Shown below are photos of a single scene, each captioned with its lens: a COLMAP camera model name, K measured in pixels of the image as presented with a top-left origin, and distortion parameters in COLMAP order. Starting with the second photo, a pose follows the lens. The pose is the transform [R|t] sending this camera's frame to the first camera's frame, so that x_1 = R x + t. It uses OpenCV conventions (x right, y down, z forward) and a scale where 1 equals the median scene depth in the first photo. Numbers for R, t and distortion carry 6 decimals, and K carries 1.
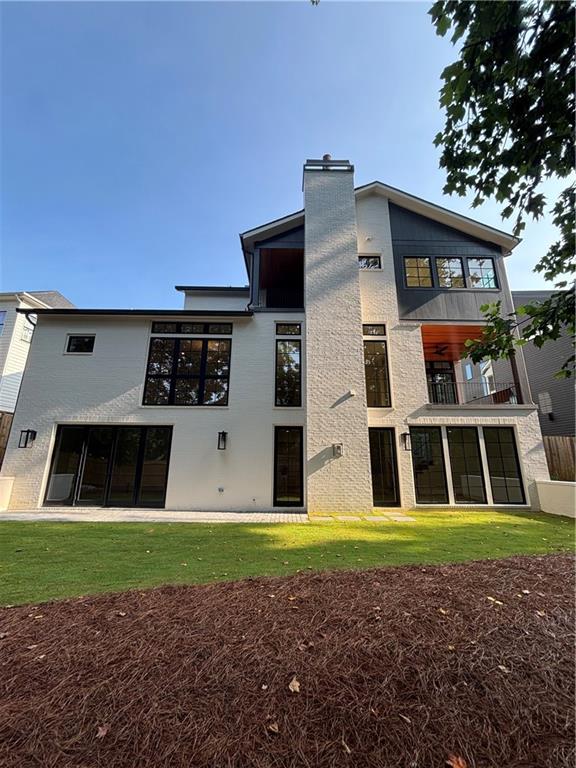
lens RADIAL K [[309.8, 0, 288.0], [0, 309.8, 384.0], [0, 0, 1]] dist [-0.000353, -0.000039]
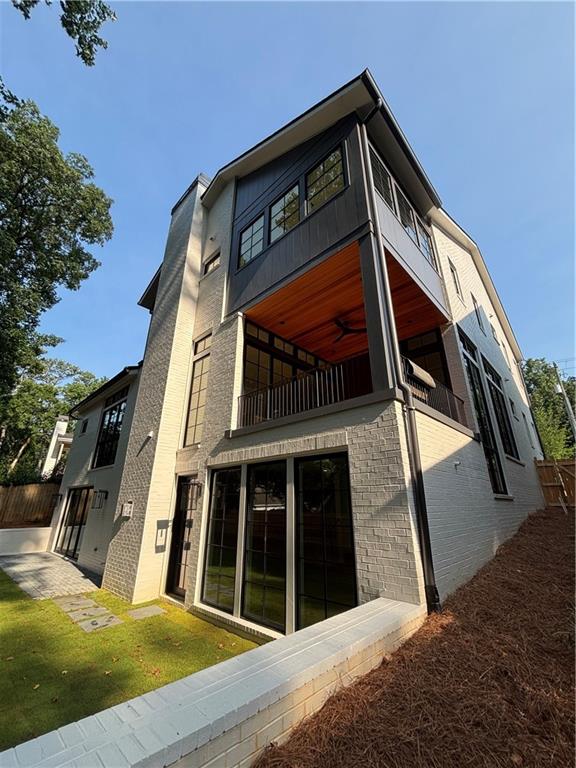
lens RADIAL K [[309.8, 0, 288.0], [0, 309.8, 384.0], [0, 0, 1]] dist [-0.000353, -0.000039]
pose [[0.709304, -0.263893, -0.653643, 0.982638], [0.186798, 0.964497, -0.186688, 0.113663], [0.679702, 0.010319, 0.733416, 0.623592]]
